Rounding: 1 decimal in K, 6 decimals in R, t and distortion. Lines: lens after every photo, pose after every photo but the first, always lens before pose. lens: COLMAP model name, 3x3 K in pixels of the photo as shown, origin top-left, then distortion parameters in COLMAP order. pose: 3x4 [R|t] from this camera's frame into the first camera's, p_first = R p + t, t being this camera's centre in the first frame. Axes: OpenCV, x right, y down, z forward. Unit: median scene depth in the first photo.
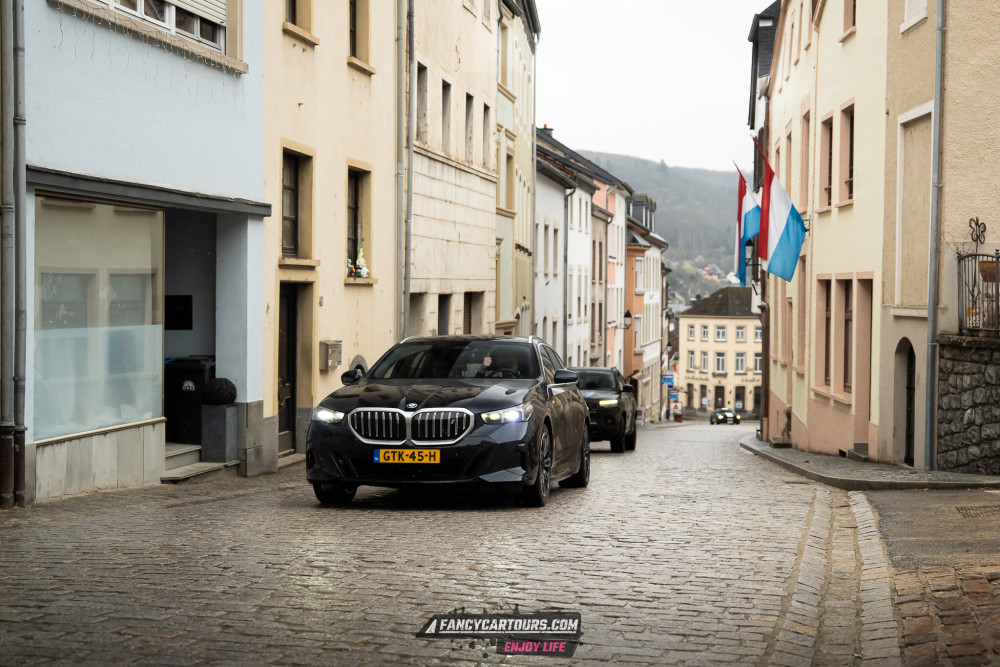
lens RADIAL K [[1565.7, 0, 574.0], [0, 1565.7, 312.7], [0, 0, 1]] dist [0.026269, 0.074875]
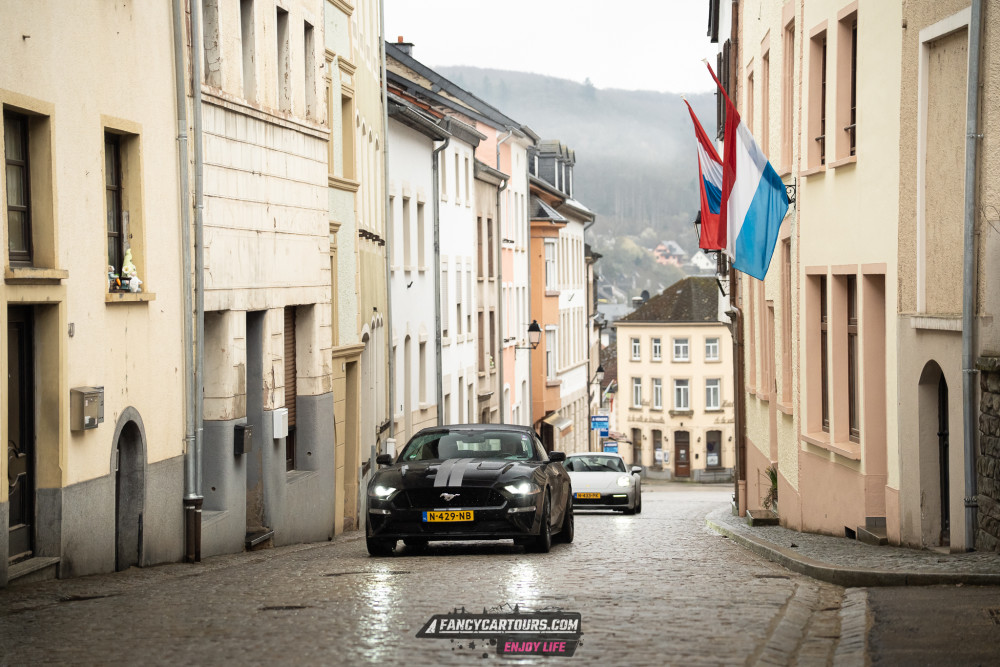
lens RADIAL K [[2420.8, 0, 500.0], [0, 2420.8, 333.5], [0, 0, 1]] dist [0.649345, 4.187403]
pose [[0.999518, -0.024895, 0.018555, 0.003108], [0.024806, 0.999680, 0.004999, -0.004471], [-0.018673, -0.004536, 0.999815, -0.052971]]
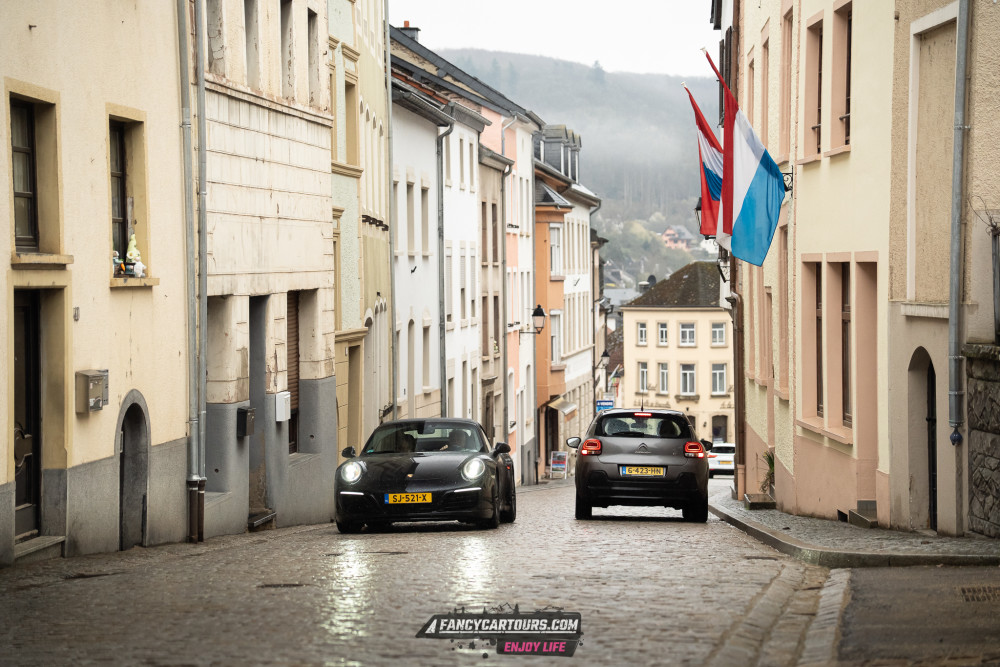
lens RADIAL K [[2420.8, 0, 500.0], [0, 2420.8, 333.5], [0, 0, 1]] dist [0.649345, 4.187403]
pose [[0.999654, -0.021291, 0.015467, 0.006193], [0.021114, 0.999711, 0.011502, -0.005058], [-0.015708, -0.011171, 0.999814, -0.067929]]
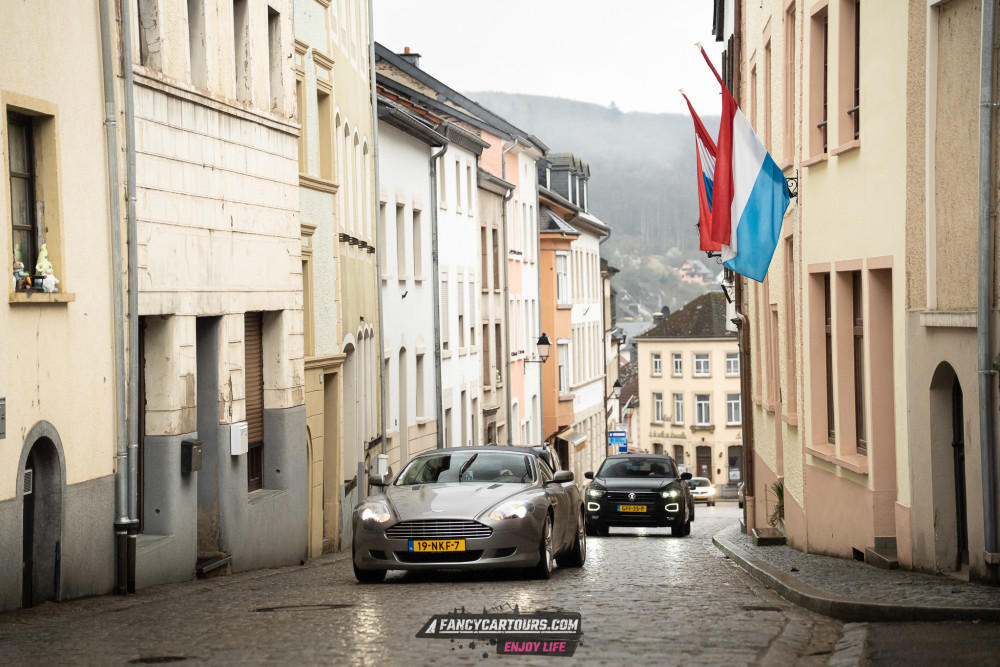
lens RADIAL K [[2391.1, 0, 488.4], [0, 2391.1, 325.3], [0, 0, 1]] dist [0.583935, 4.294666]
pose [[0.999462, -0.032587, 0.003770, 0.024018], [0.032610, 0.999449, -0.006188, 0.001332], [-0.003566, 0.006307, 0.999974, 0.040661]]
